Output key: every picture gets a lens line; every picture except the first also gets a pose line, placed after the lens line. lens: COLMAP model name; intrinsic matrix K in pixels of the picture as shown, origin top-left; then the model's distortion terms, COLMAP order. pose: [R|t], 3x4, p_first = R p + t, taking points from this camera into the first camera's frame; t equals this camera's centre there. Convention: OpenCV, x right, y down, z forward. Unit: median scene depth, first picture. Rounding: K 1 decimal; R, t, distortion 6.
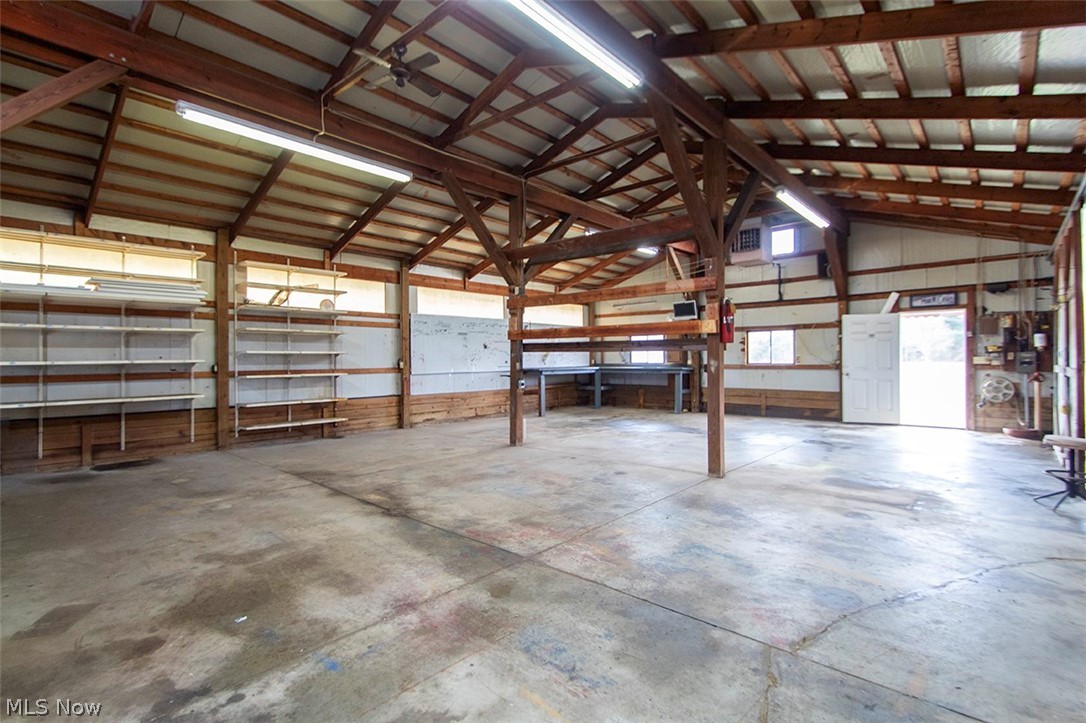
lens RADIAL K [[513.0, 0, 541.6], [0, 513.0, 357.4], [0, 0, 1]] dist [-0.000298, -0.000064]
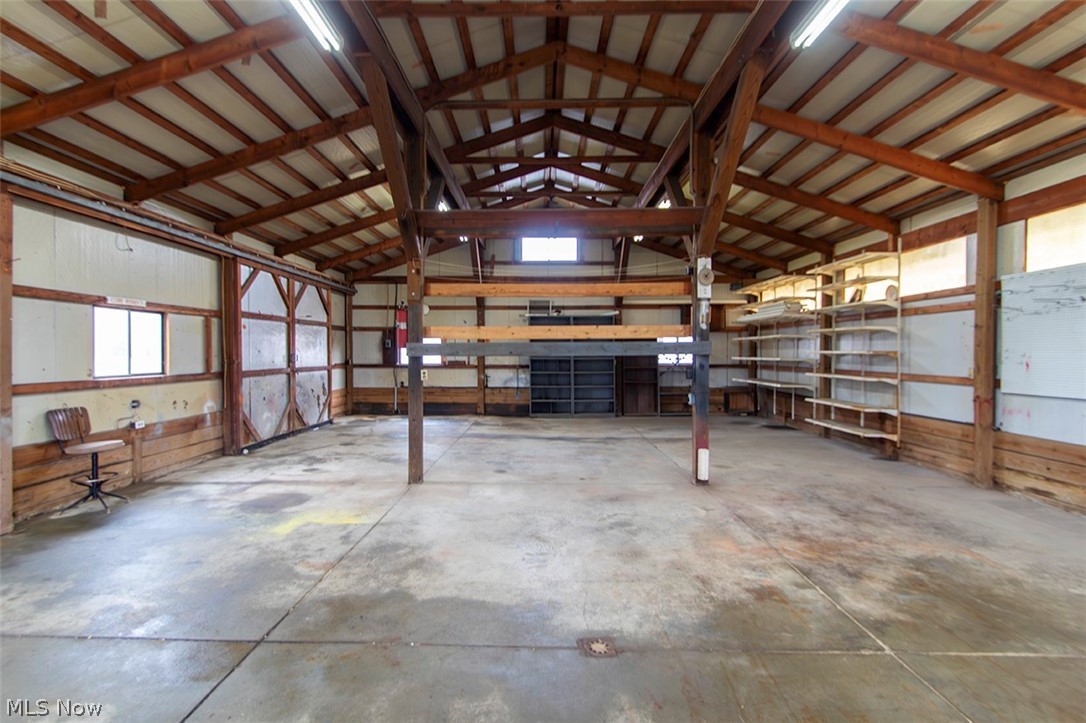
lens RADIAL K [[513.0, 0, 541.6], [0, 513.0, 357.4], [0, 0, 1]] dist [-0.000298, -0.000064]
pose [[-0.743702, 0.012939, -0.668386, 0.479648], [0.005617, 0.999898, 0.013106, -0.013128], [0.668488, 0.005993, -0.743699, 1.135145]]
